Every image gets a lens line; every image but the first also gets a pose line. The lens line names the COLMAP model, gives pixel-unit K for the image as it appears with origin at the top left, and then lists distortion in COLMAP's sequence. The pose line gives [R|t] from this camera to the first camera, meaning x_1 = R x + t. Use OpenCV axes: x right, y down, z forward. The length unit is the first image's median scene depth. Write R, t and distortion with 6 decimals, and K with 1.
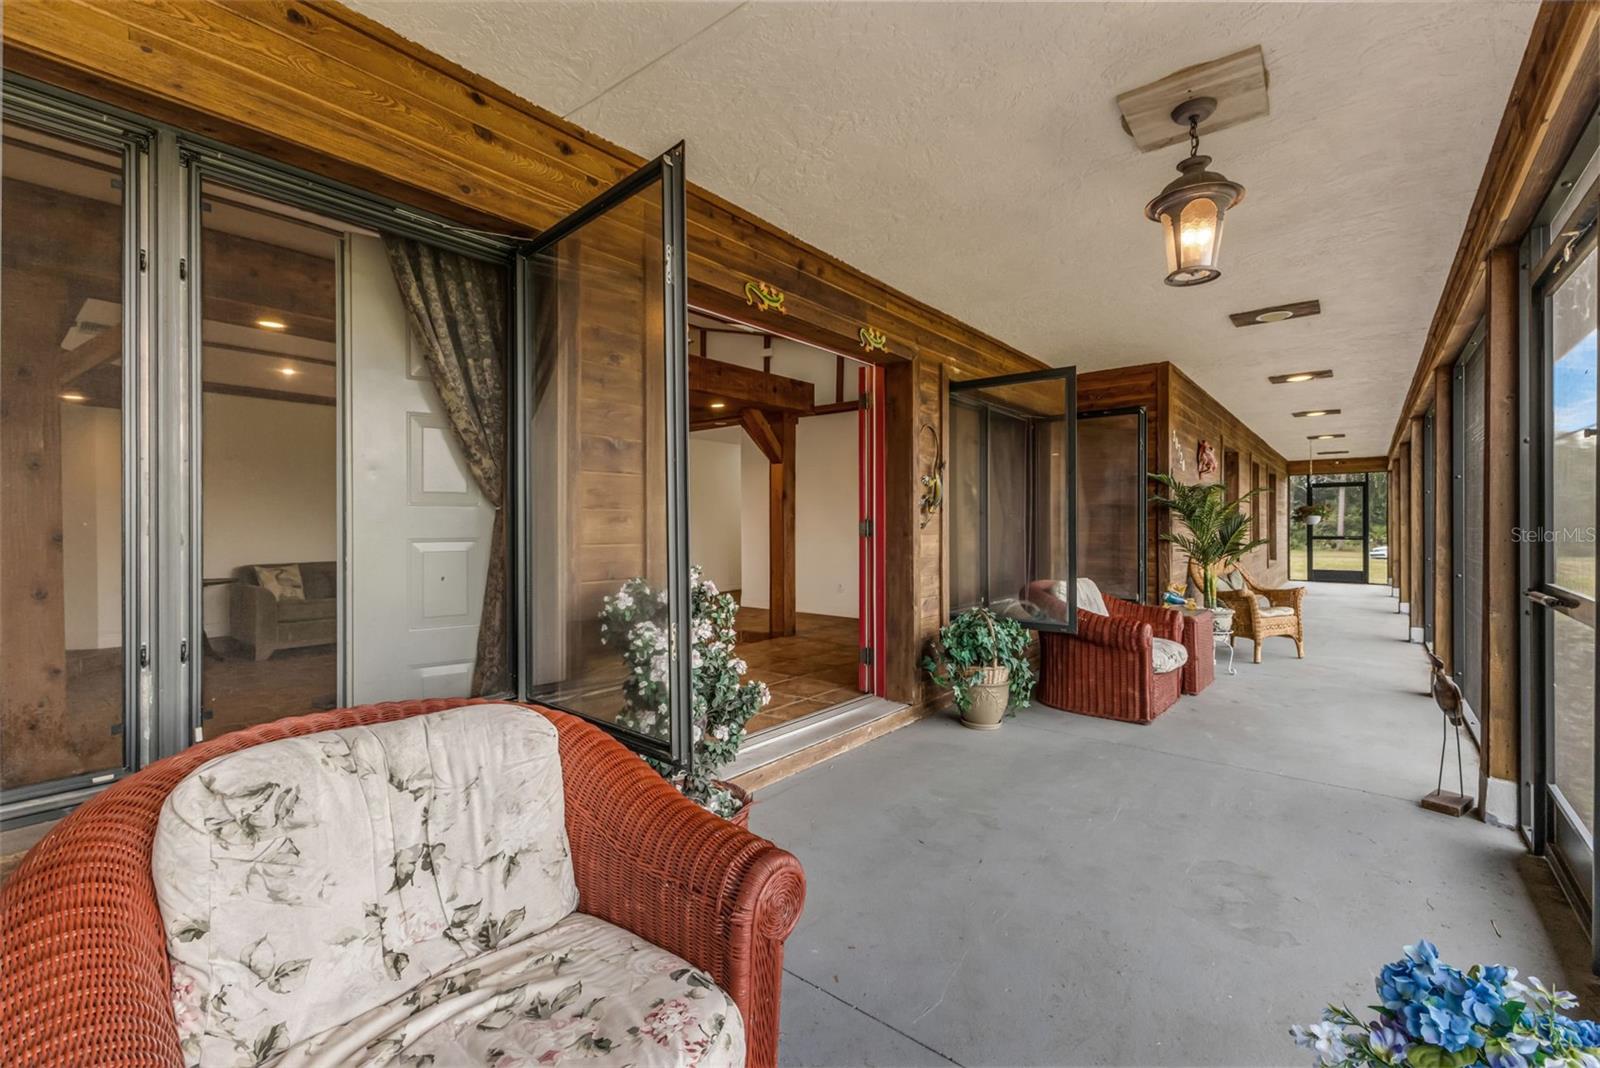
lens RADIAL K [[692.8, 0, 801.6], [0, 692.8, 535.5], [0, 0, 1]] dist [0.012587, -0.000584]
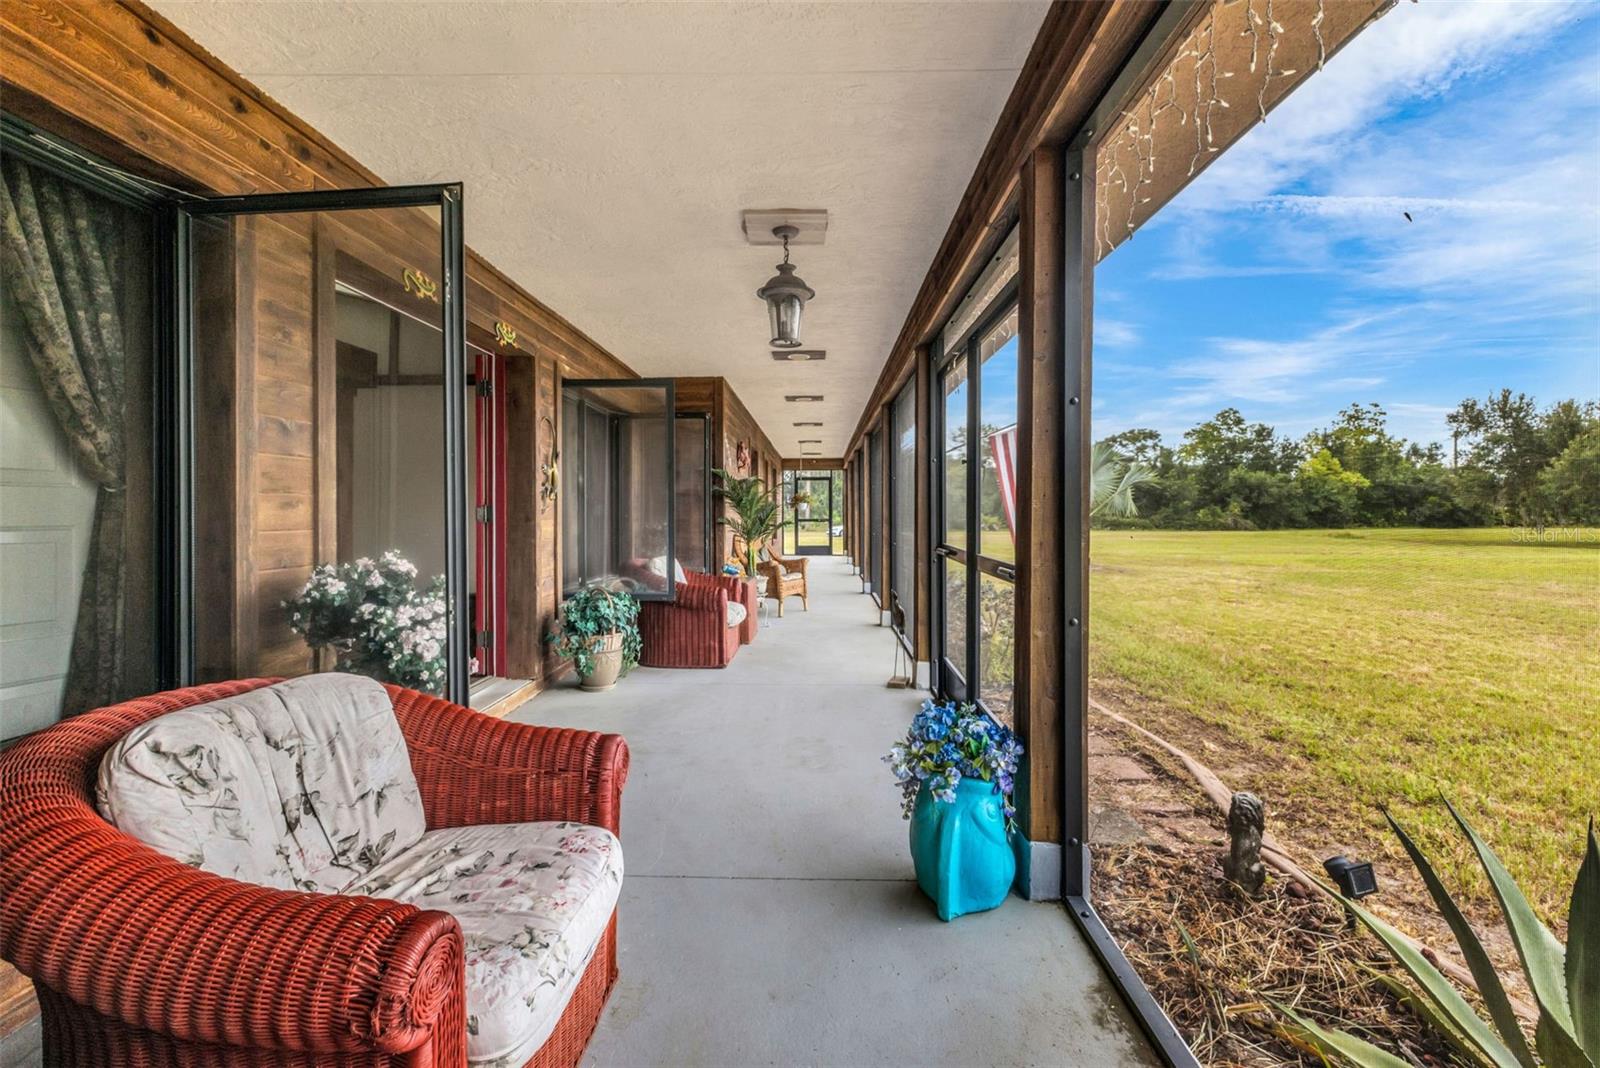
lens RADIAL K [[732.0, 0, 796.5], [0, 732.0, 534.0], [0, 0, 1]] dist [0.023519, -0.000938]
pose [[0.795718, -0.019781, 0.605344, -0.343551], [0.009778, 0.999756, 0.019817, 0.004065], [-0.605588, -0.009850, 0.795717, -0.239347]]
